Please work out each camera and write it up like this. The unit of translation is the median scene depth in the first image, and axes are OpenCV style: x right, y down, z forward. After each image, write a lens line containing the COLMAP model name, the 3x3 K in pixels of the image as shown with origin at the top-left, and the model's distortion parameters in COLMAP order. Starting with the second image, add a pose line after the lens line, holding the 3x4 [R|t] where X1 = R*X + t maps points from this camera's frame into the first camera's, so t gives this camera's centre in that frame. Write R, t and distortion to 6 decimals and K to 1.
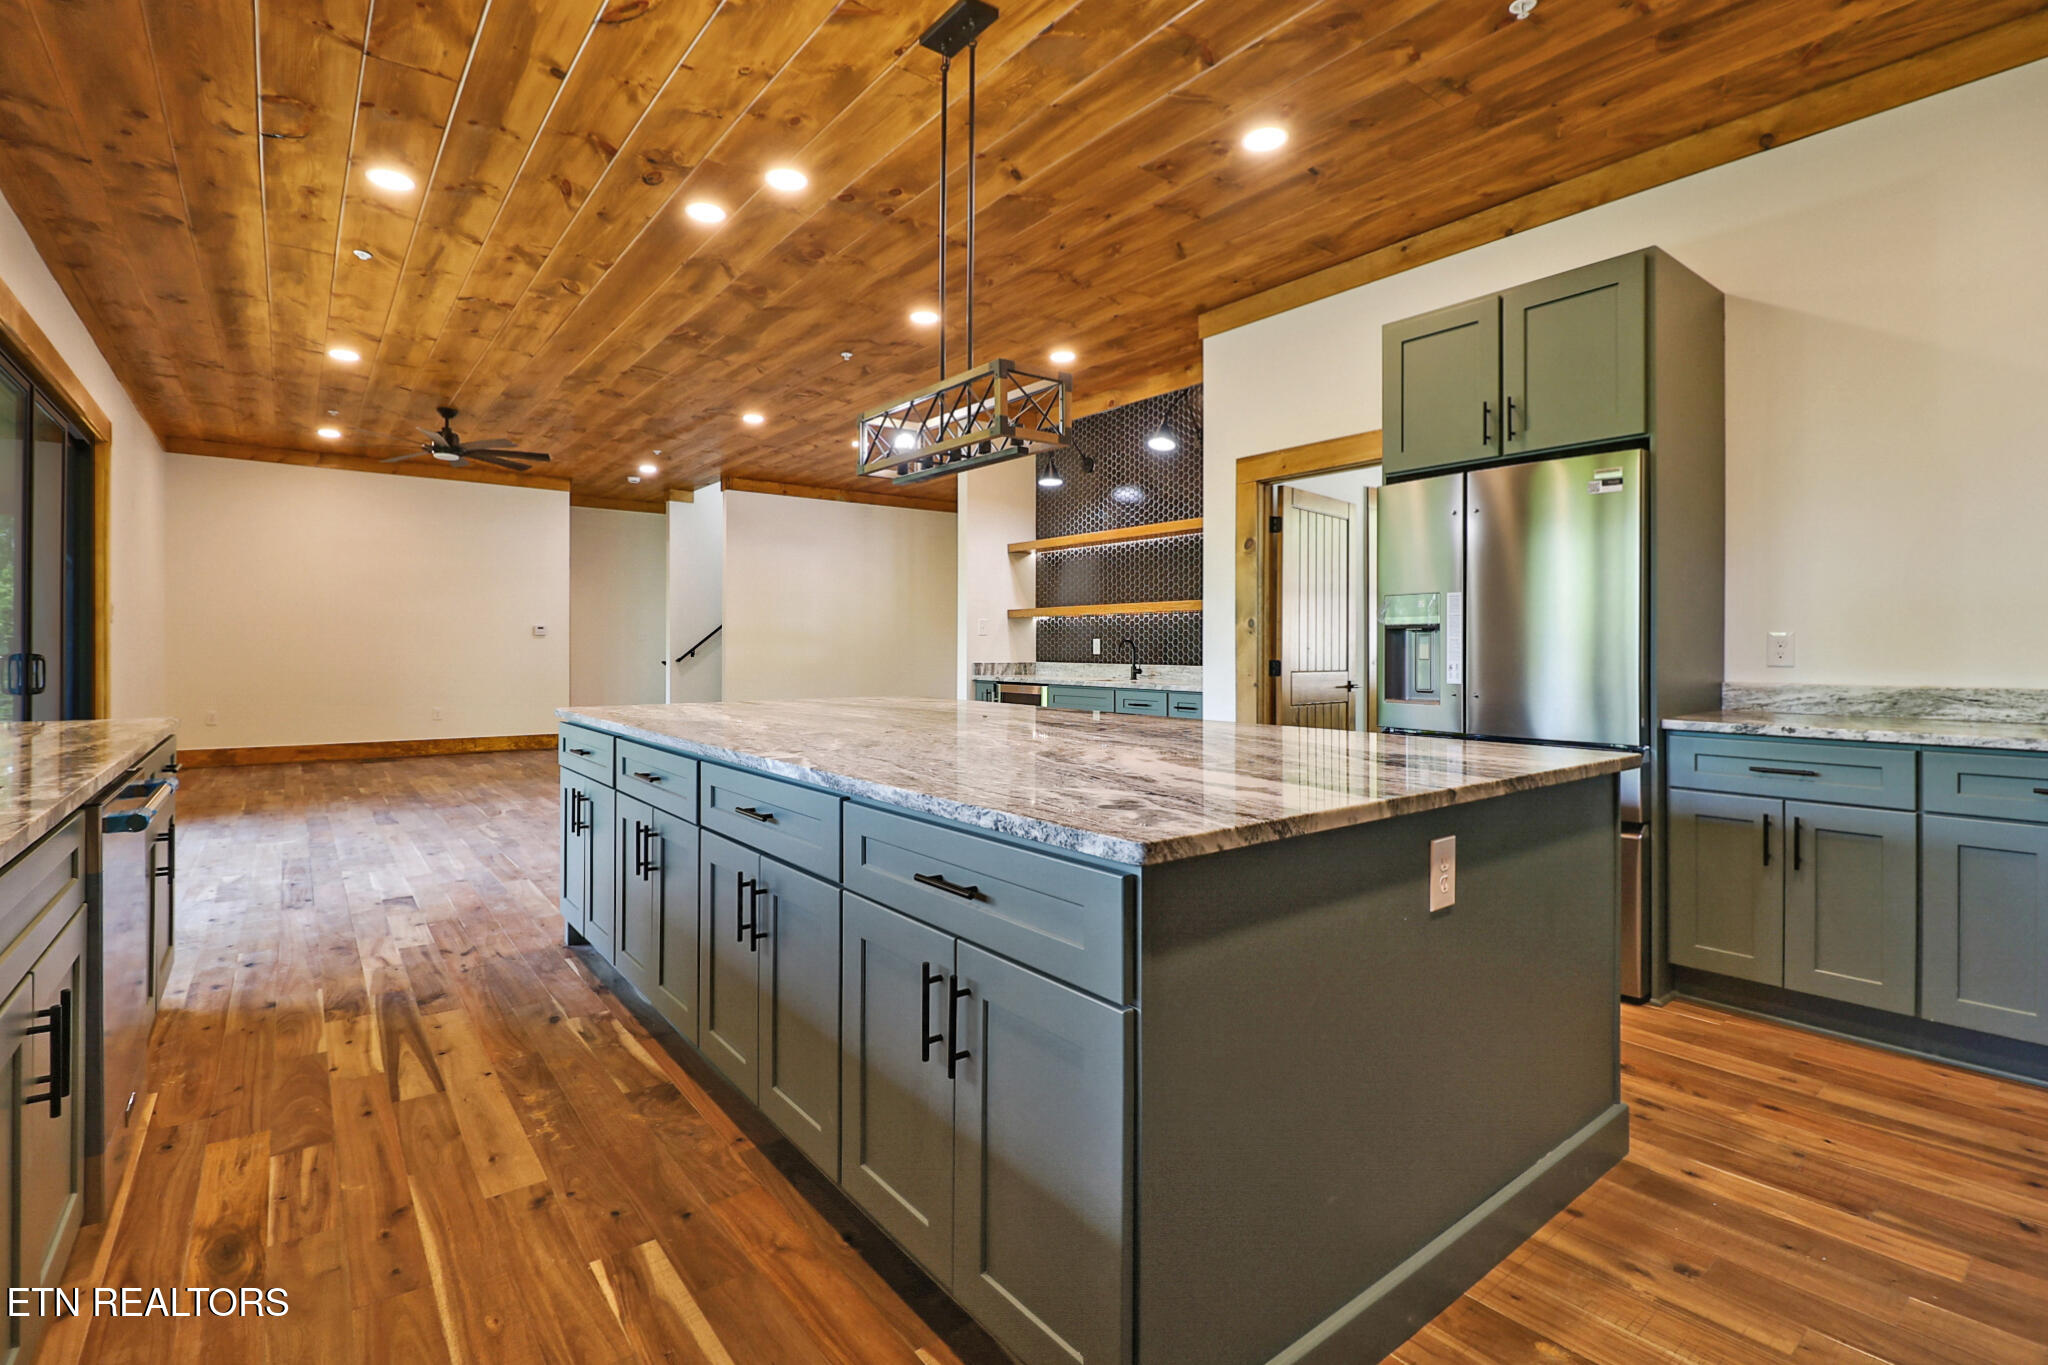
lens RADIAL K [[937.8, 0, 984.7], [0, 937.8, 661.6], [0, 0, 1]] dist [-0.003174, -0.013237]
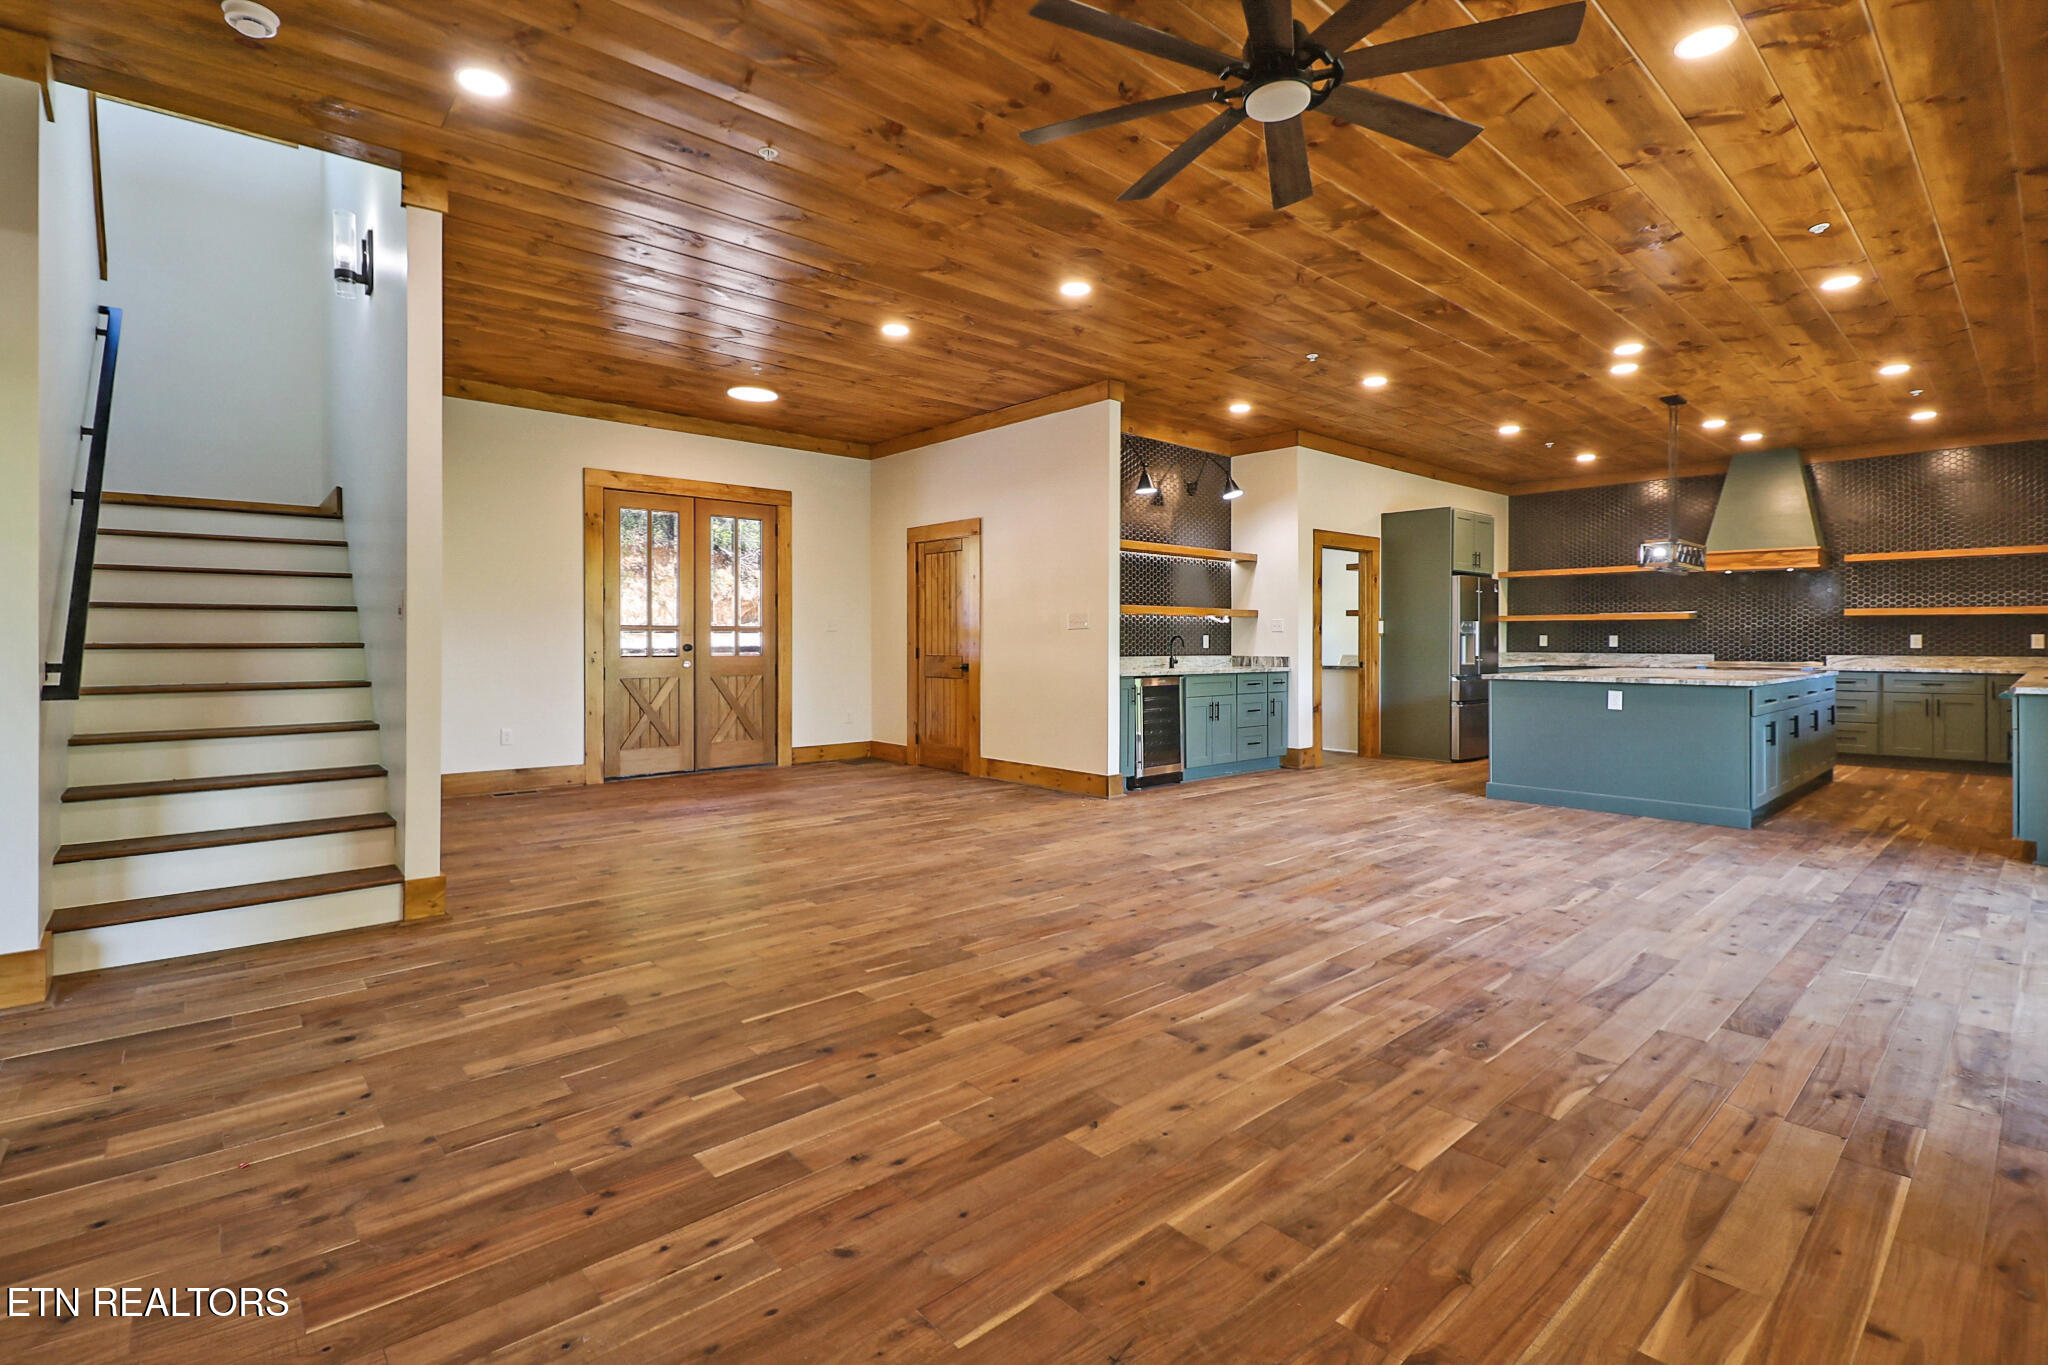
lens RADIAL K [[937.7, 0, 1021.2], [0, 937.7, 655.7], [0, 0, 1]] dist [-0.003215, -0.012423]
pose [[-0.079690, -0.016137, 0.996689, -1.705138], [0.013286, 0.999763, 0.017249, -0.034304], [-0.996731, 0.014617, -0.079457, 2.085808]]
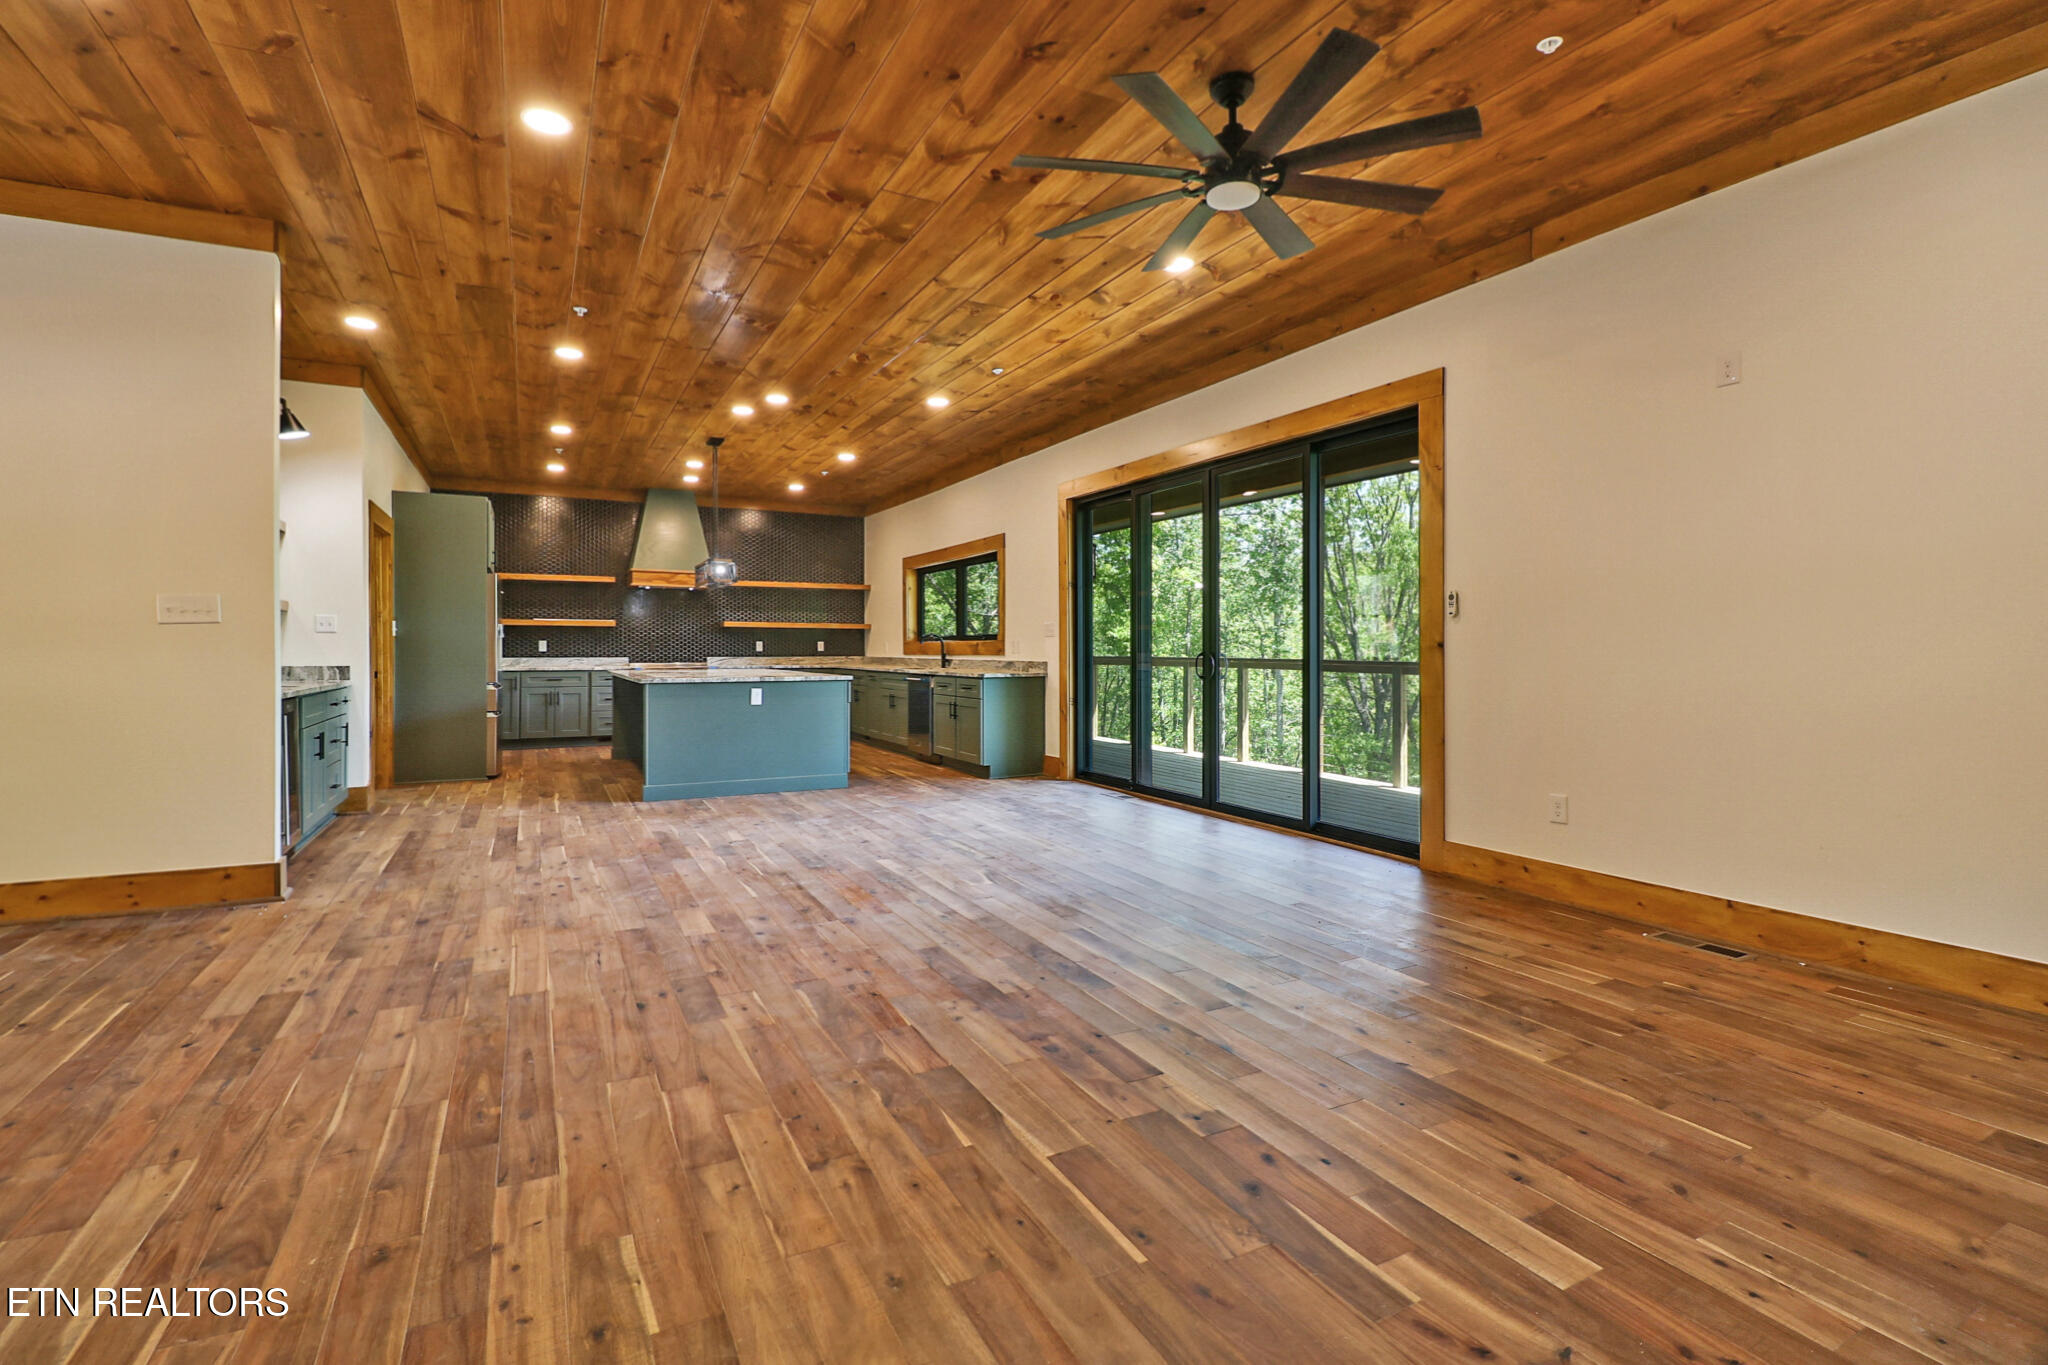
lens RADIAL K [[937.8, 0, 984.7], [0, 937.8, 661.6], [0, 0, 1]] dist [-0.003174, -0.013237]
pose [[-0.983205, -0.005061, 0.182436, -1.004674], [0.000206, 0.999584, 0.028839, -0.040415], [-0.182506, 0.028392, -0.982795, 2.667300]]
